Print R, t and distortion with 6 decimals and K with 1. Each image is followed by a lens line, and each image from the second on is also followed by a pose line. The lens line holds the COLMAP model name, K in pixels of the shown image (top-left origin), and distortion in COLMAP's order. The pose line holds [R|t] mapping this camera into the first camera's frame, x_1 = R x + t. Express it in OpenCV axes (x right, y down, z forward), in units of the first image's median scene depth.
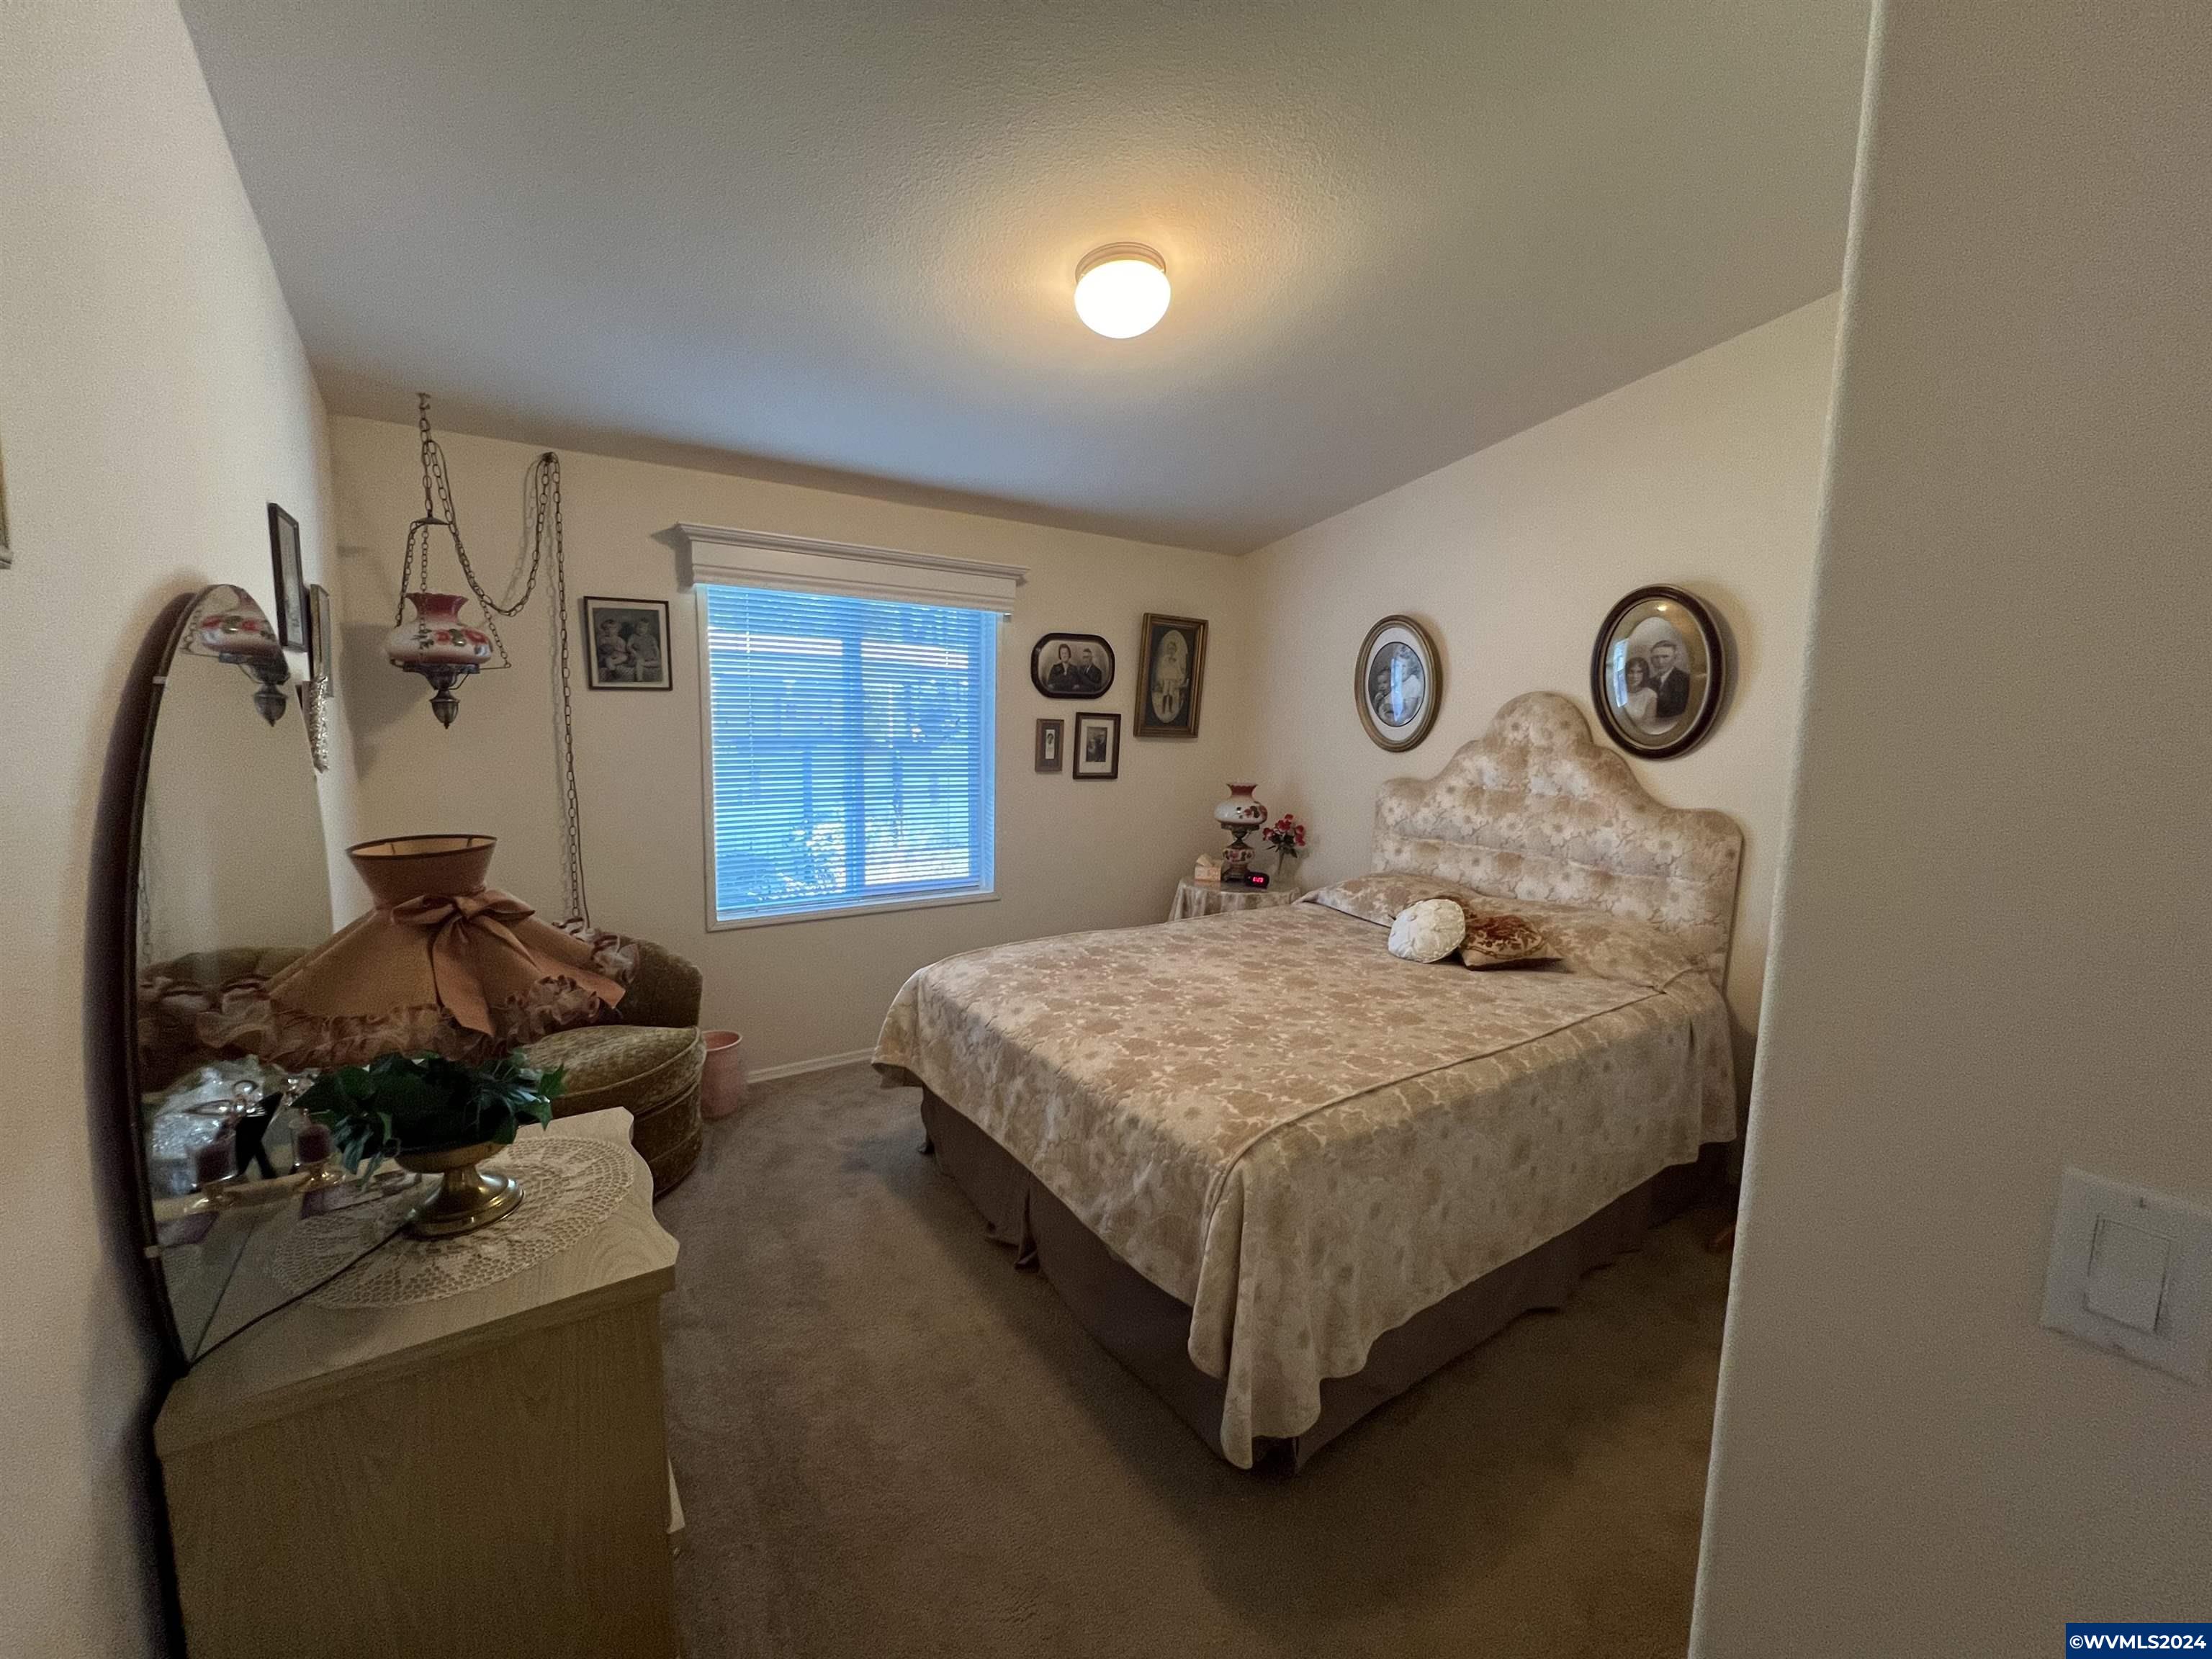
lens RADIAL K [[888.0, 0, 1103.4], [0, 888.0, 826.2], [0, 0, 1]] dist [-0.003024, 0.000894]
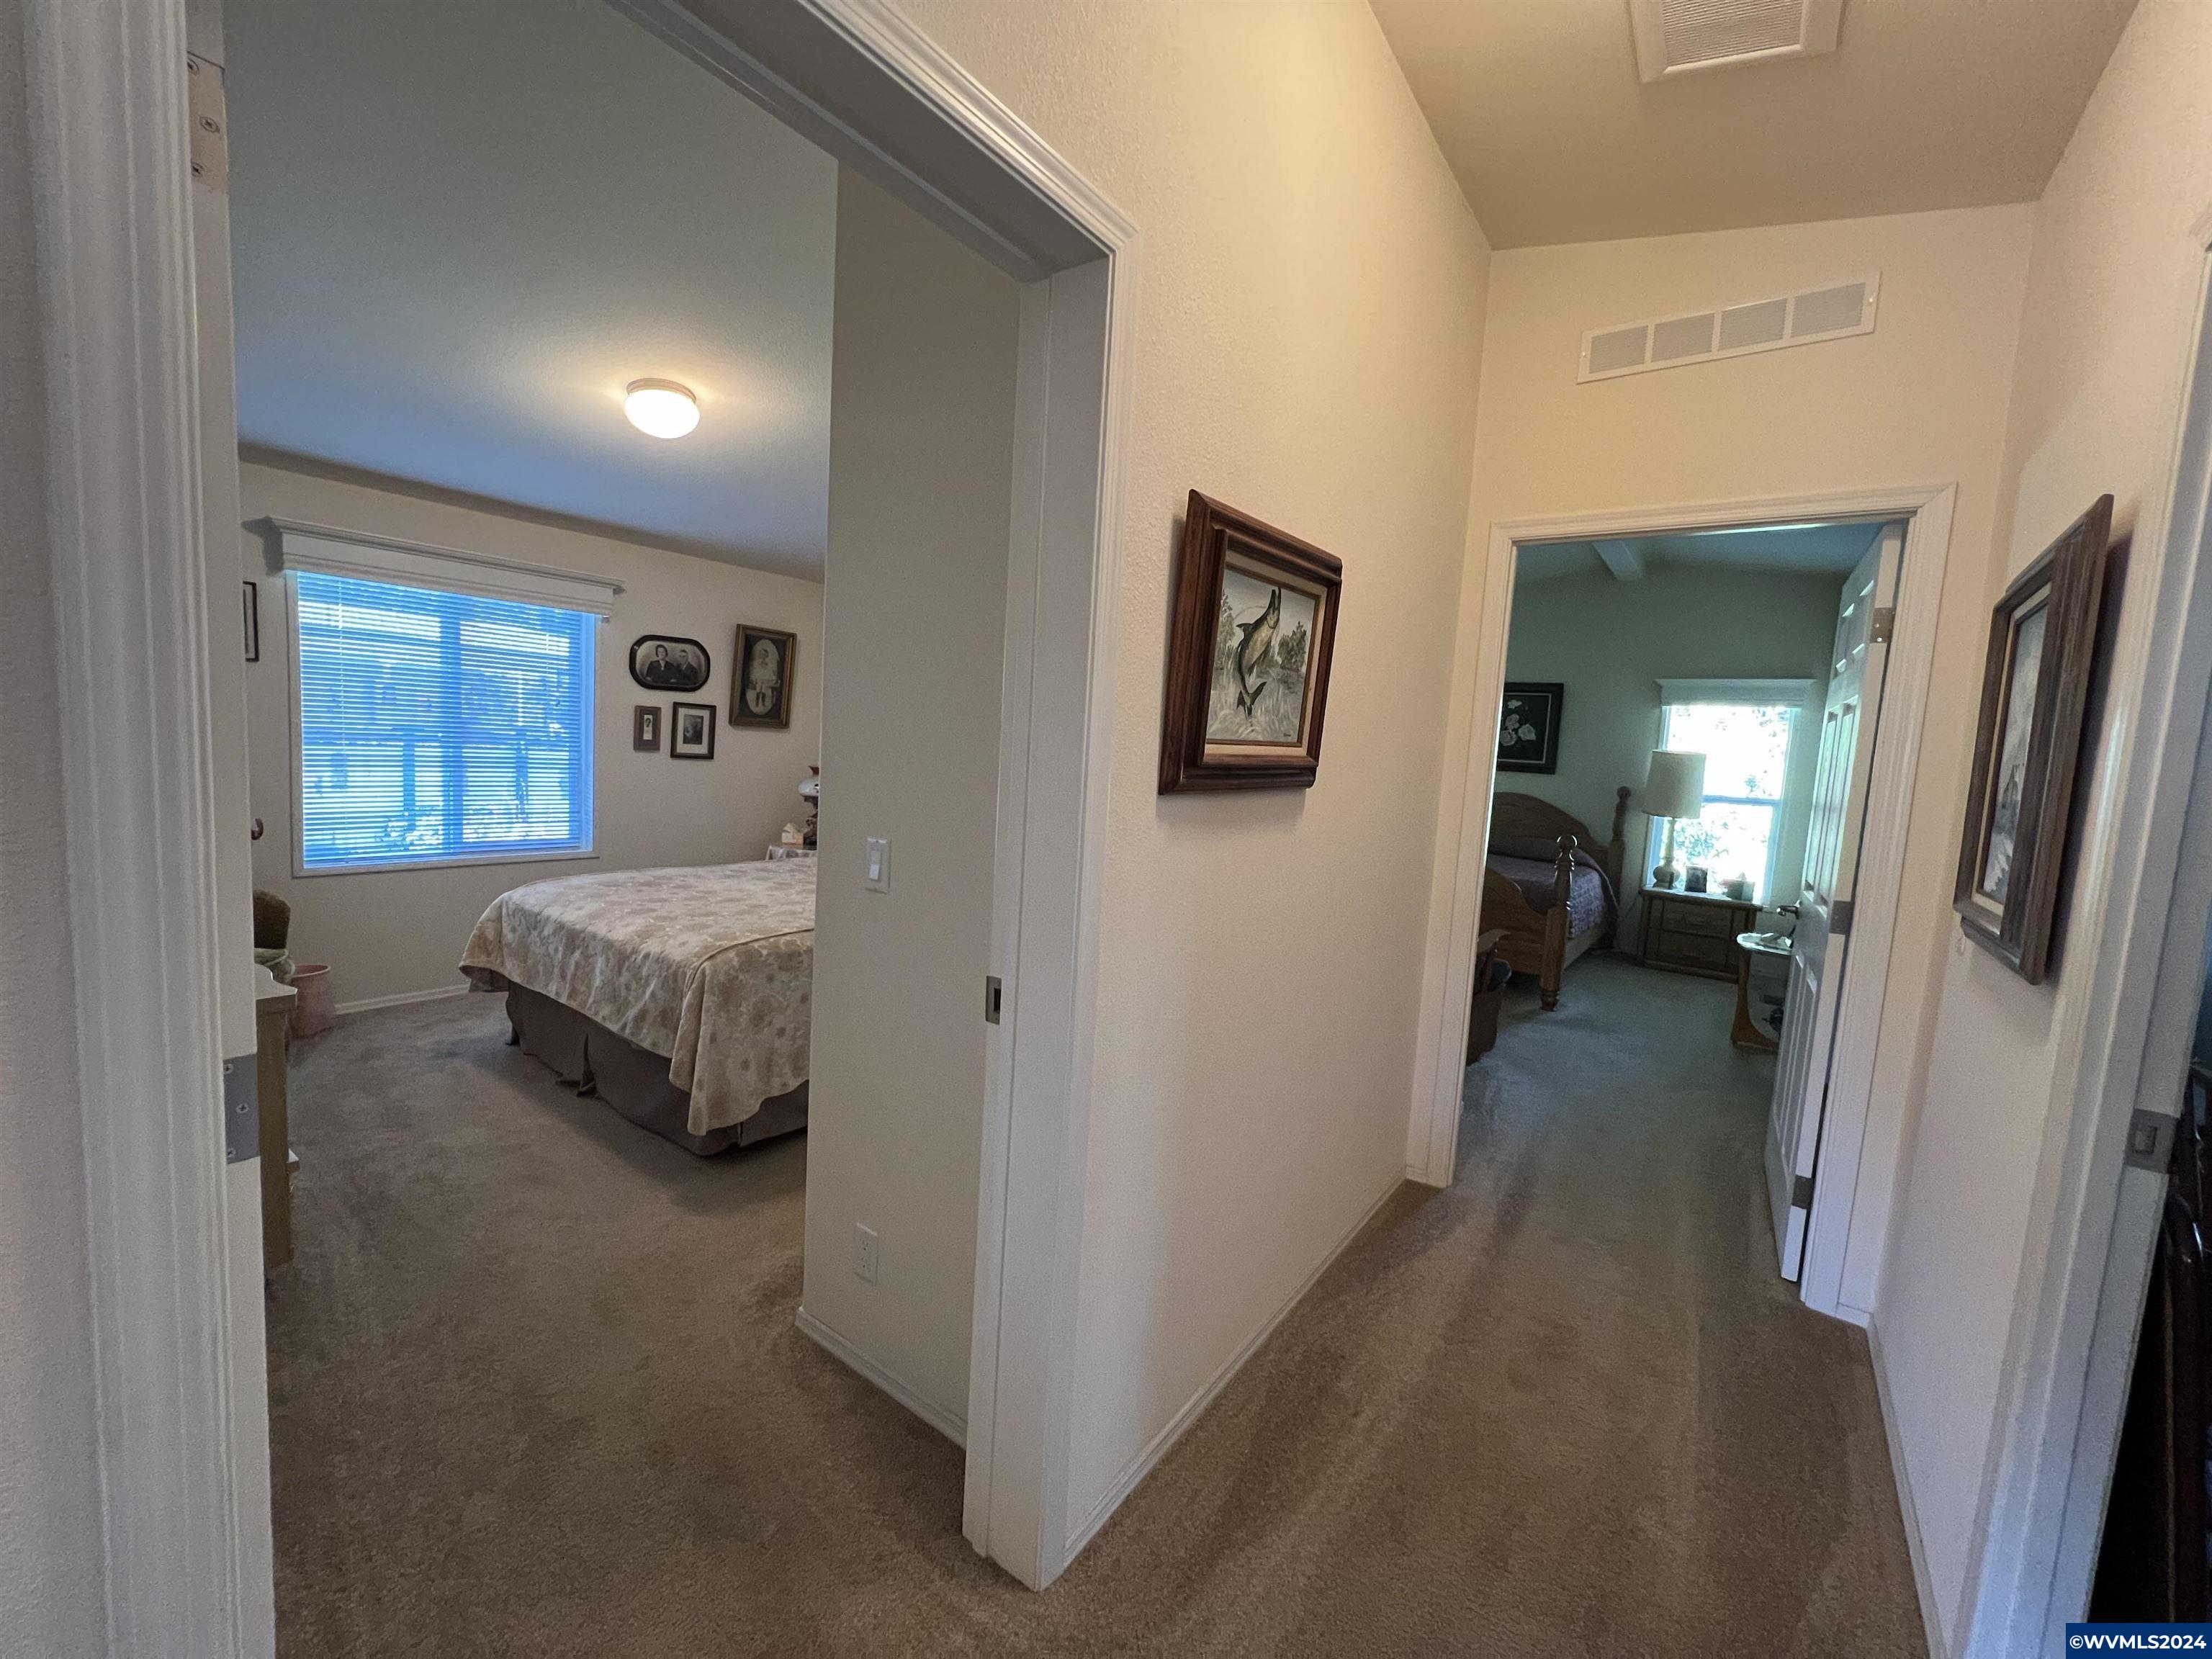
lens RADIAL K [[888.0, 0, 1103.4], [0, 888.0, 826.2], [0, 0, 1]] dist [-0.003024, 0.000894]
pose [[0.943094, 0.003382, 0.332509, 0.159897], [0.001278, 0.999904, -0.013793, 0.076333], [-0.332524, 0.013433, 0.942999, -0.432799]]
